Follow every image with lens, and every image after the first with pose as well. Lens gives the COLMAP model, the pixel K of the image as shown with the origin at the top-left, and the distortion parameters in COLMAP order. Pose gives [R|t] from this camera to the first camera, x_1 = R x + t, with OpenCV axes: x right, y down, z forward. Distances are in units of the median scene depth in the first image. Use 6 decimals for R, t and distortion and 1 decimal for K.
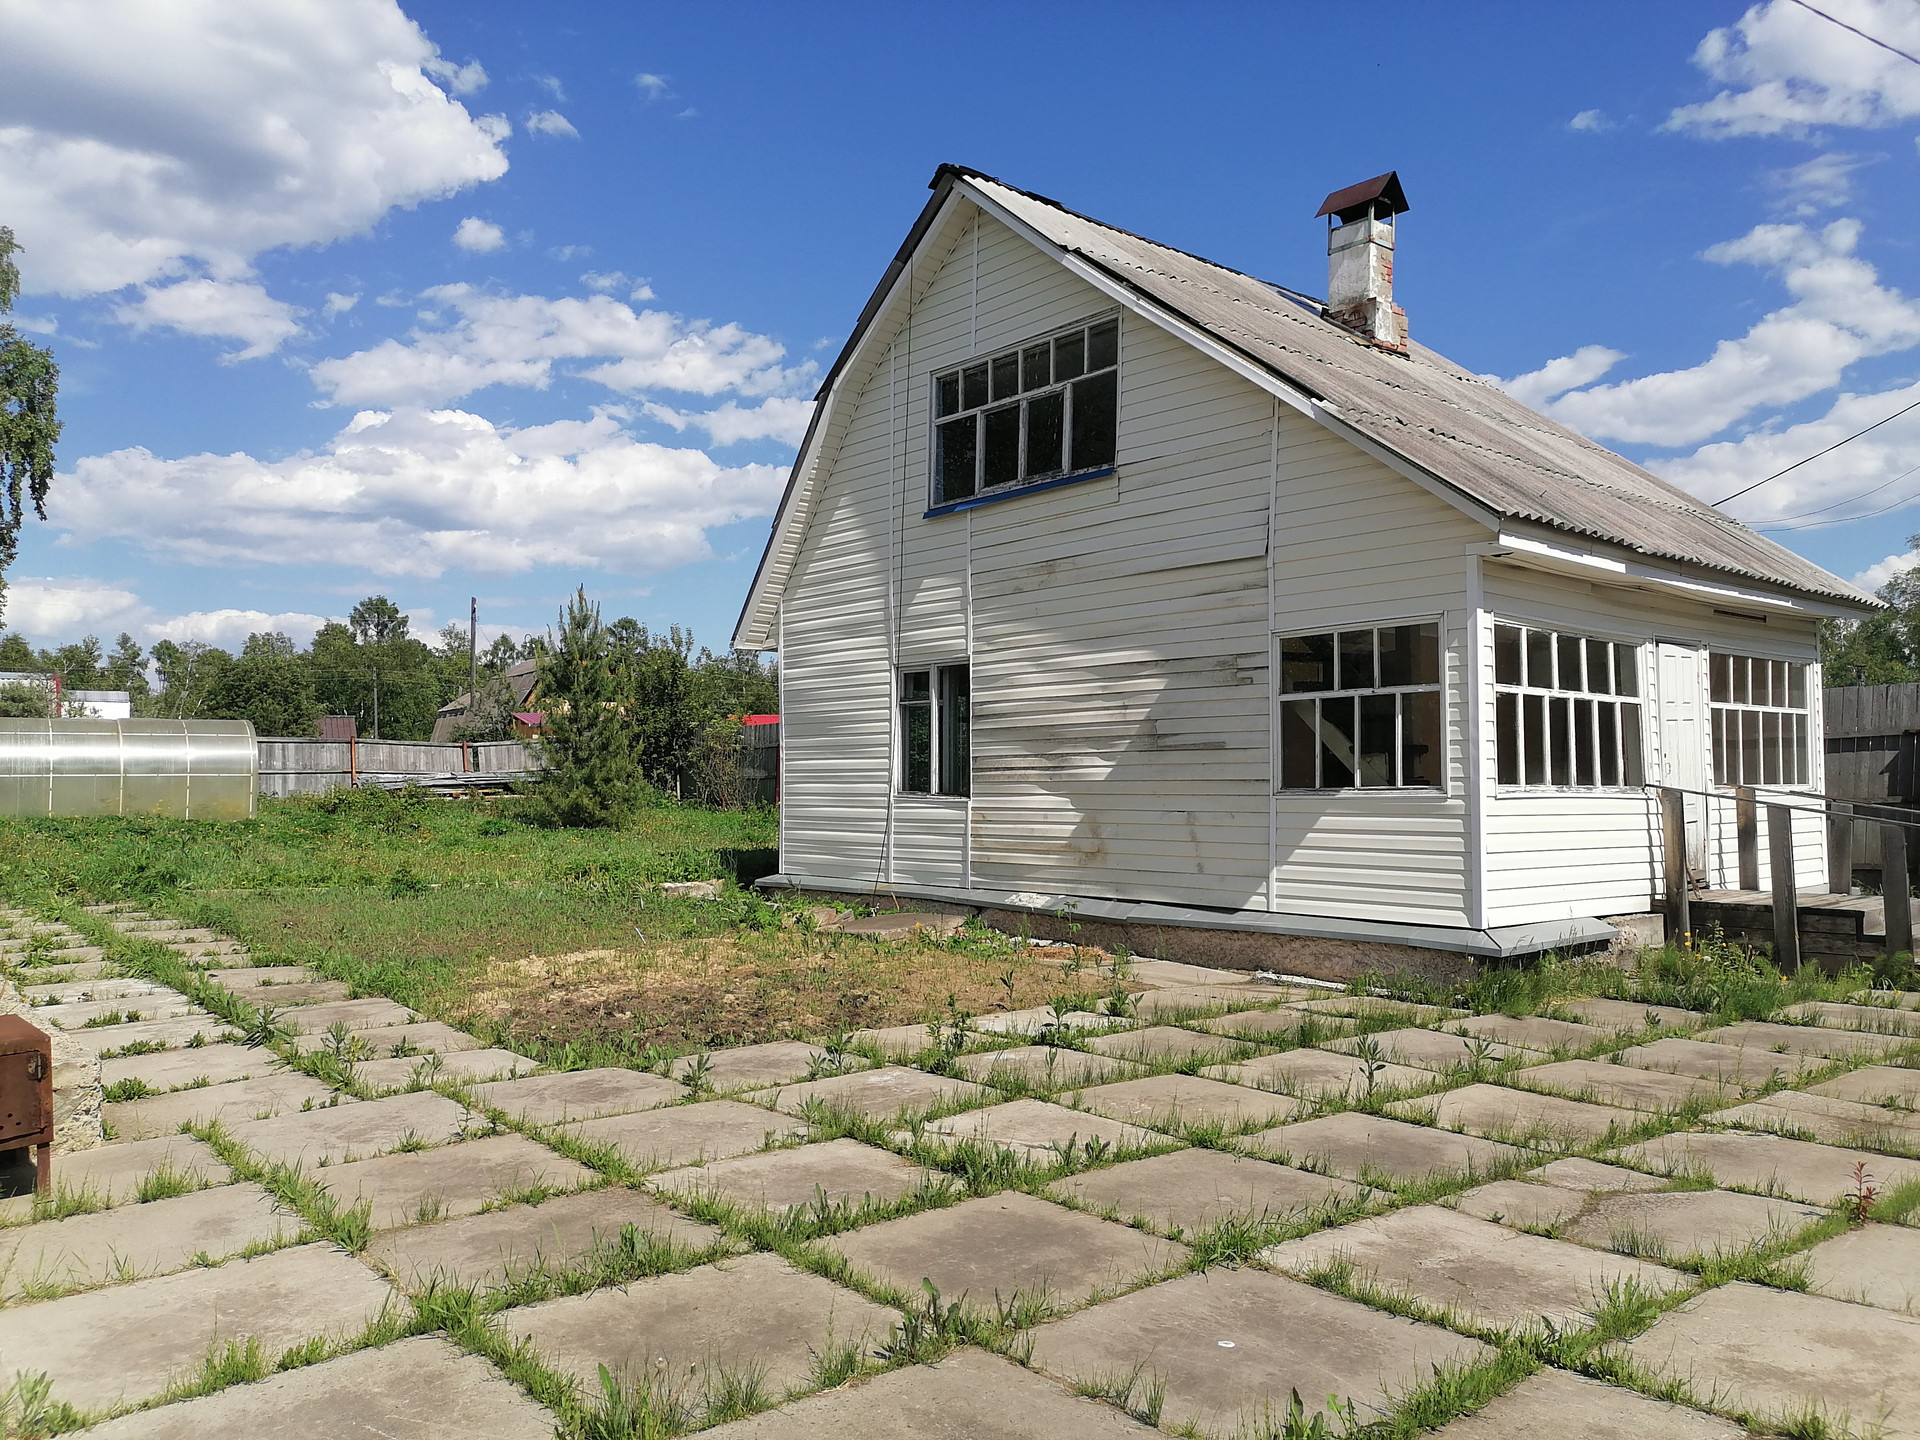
lens RADIAL K [[1460.1, 0, 960.0], [0, 1460.1, 720.0], [0, 0, 1]] dist [0.063940, -0.048731]
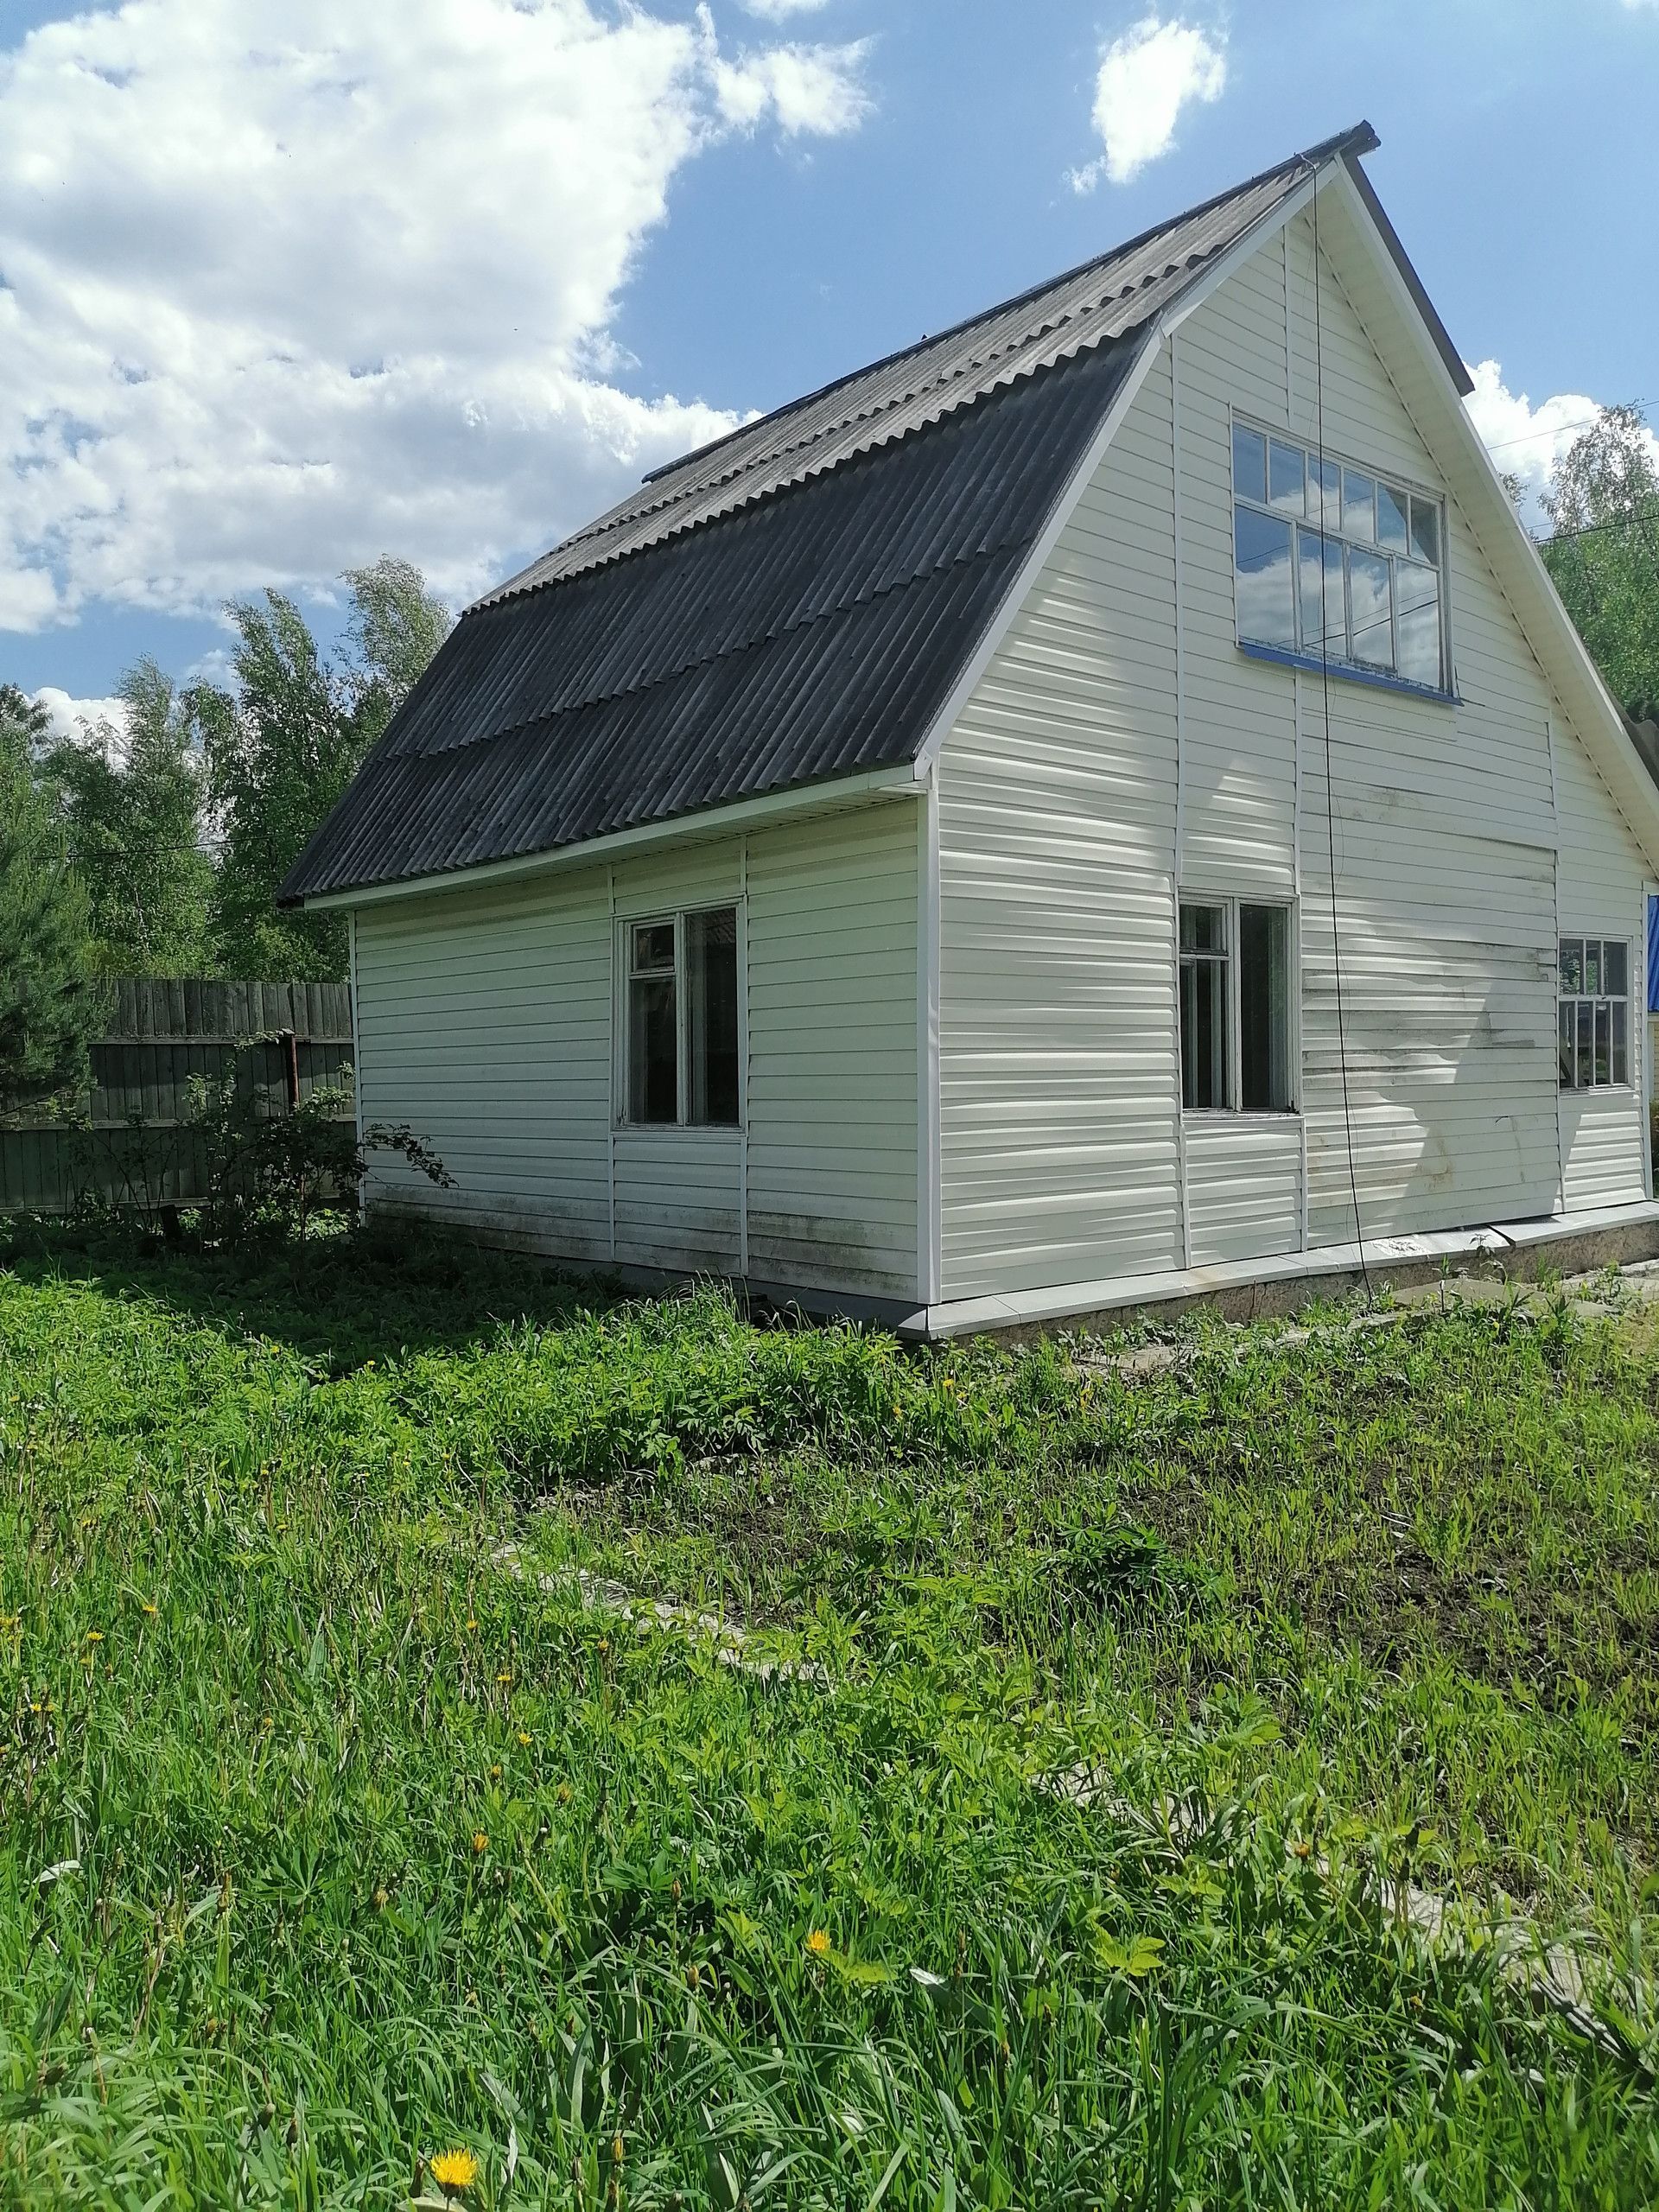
lens RADIAL K [[1682.1, 0, 833.7], [0, 1682.1, 1095.4], [0, 0, 1]] dist [0.063940, -0.048731]
pose [[-0.019484, -0.004426, 0.999800, -0.780507], [-0.023046, 0.999726, 0.003977, 0.048800], [-0.999545, -0.022964, -0.019581, 1.277289]]
